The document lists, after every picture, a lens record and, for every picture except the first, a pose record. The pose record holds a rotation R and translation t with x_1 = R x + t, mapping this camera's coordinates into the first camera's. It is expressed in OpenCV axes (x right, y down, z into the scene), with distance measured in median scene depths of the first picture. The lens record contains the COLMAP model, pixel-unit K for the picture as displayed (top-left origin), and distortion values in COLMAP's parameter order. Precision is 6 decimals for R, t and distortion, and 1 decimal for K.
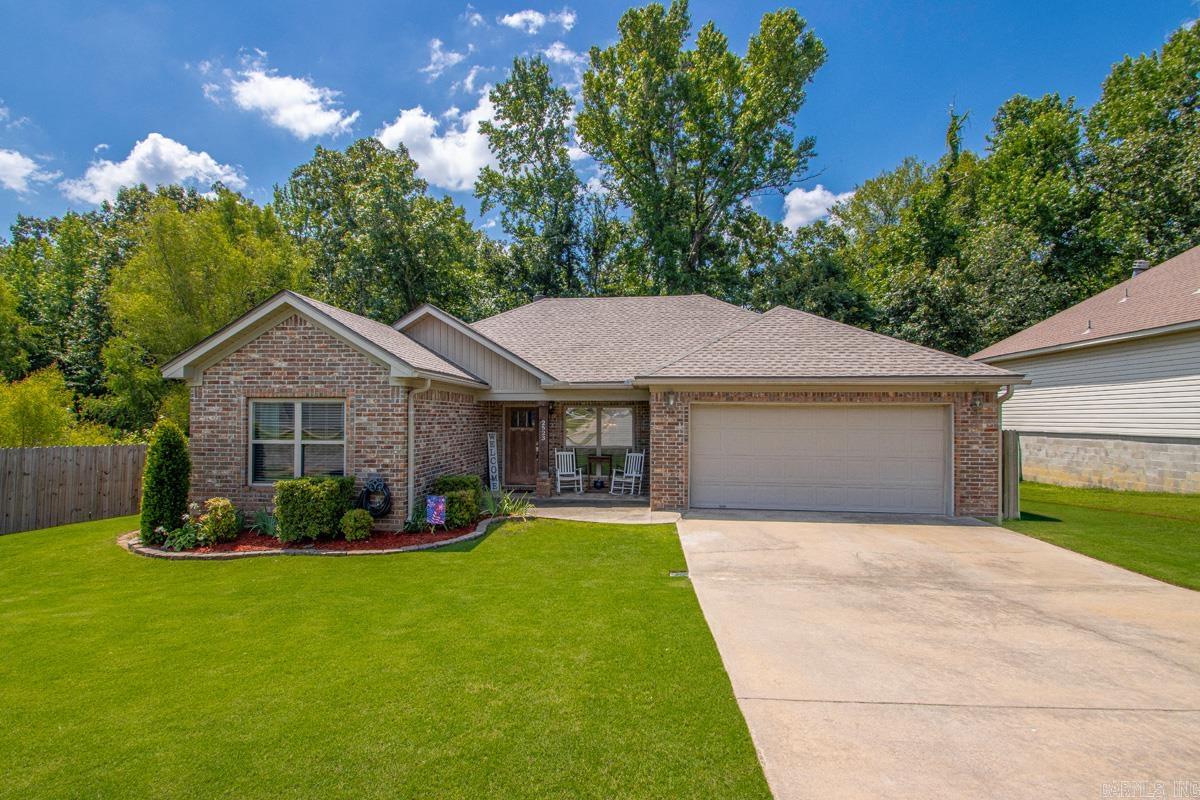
lens RADIAL K [[566.2, 0, 575.4], [0, 566.2, 424.4], [0, 0, 1]] dist [0.010263, -0.014176]
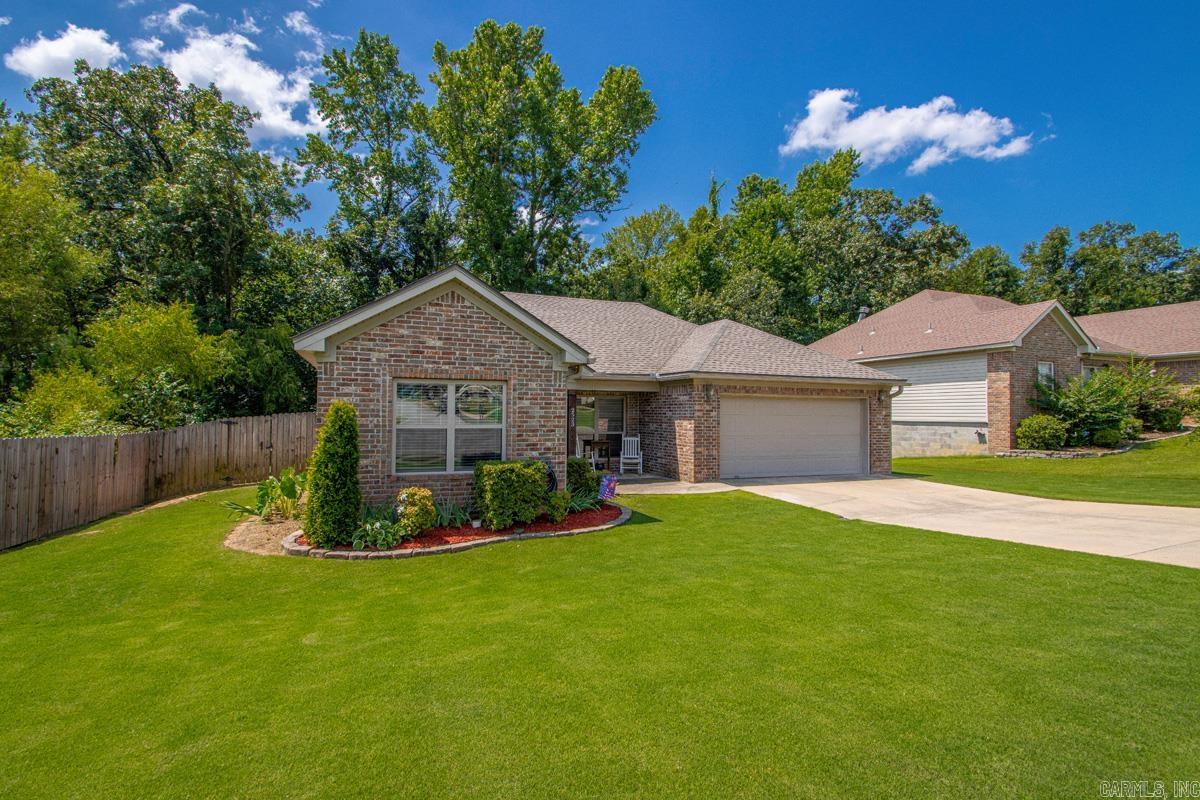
lens RADIAL K [[549.7, 0, 578.2], [0, 549.7, 411.5], [0, 0, 1]] dist [-0.006454, -0.000184]
pose [[0.886715, 0.005421, 0.462285, -0.664997], [0.000301, 0.999924, -0.012302, 0.016193], [-0.462317, 0.011048, 0.886646, 0.086290]]
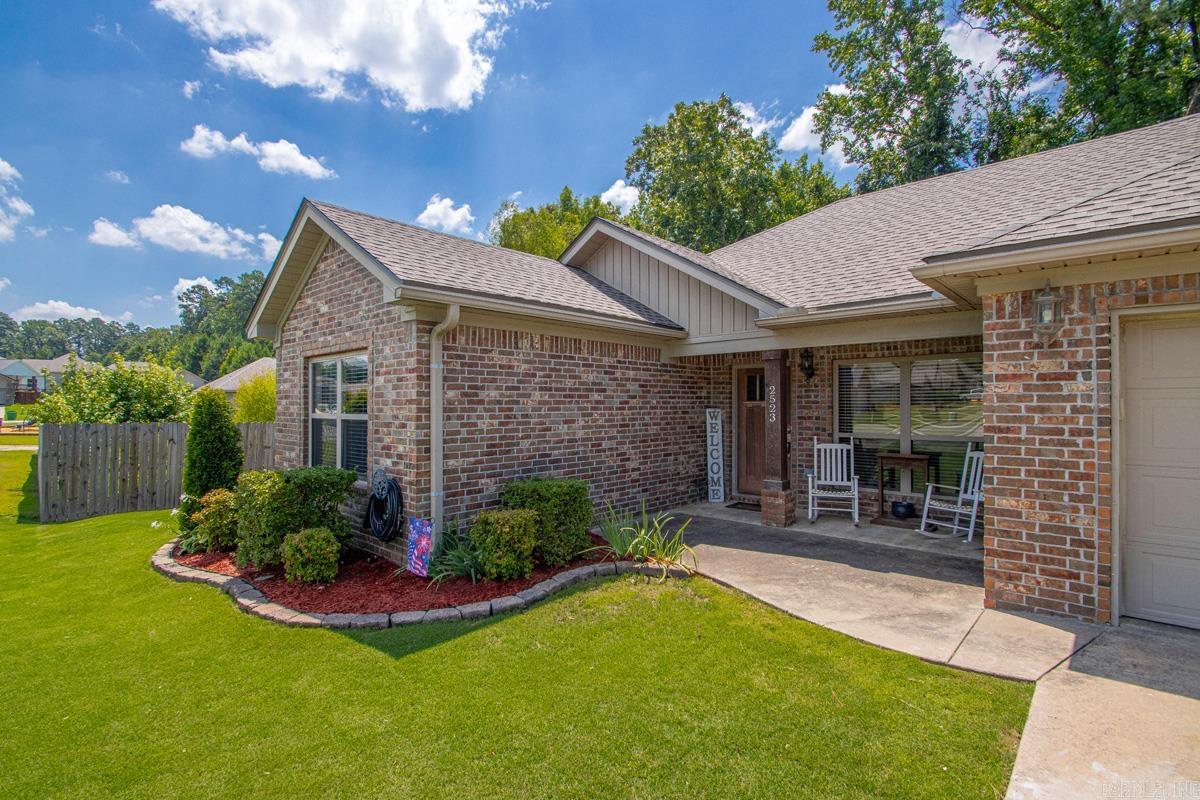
lens RADIAL K [[566.2, 0, 574.4], [0, 566.2, 400.4], [0, 0, 1]] dist [0.010263, -0.014176]
pose [[0.800132, -0.010891, -0.599724, 0.152876], [0.000503, 0.999847, -0.017486, 0.021760], [0.599823, 0.013689, 0.800016, 0.563776]]
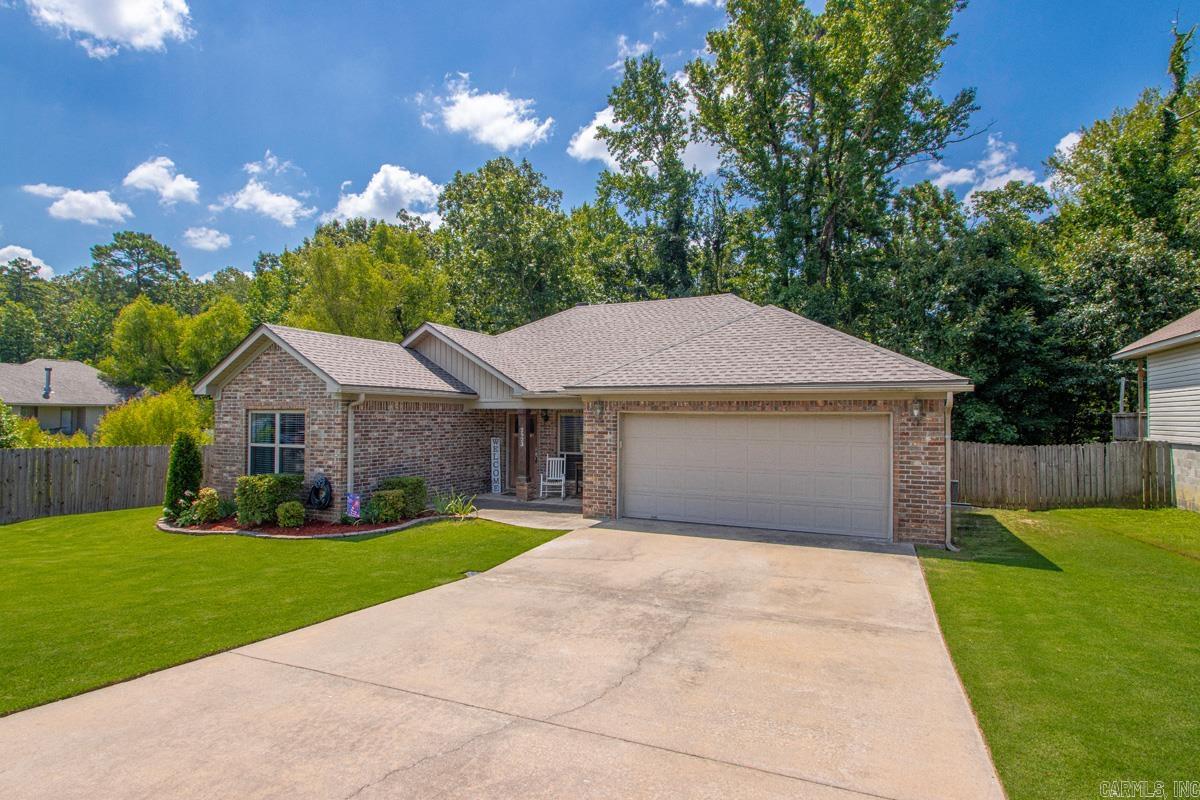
lens RADIAL K [[593.4, 0, 577.9], [0, 593.4, 417.3], [0, 0, 1]] dist [-0.005171, -0.006272]
pose [[0.951239, 0.001048, -0.308454, 0.486376], [-0.005155, 0.999909, -0.012497, -0.016027], [0.308412, 0.013478, 0.951157, -0.021139]]
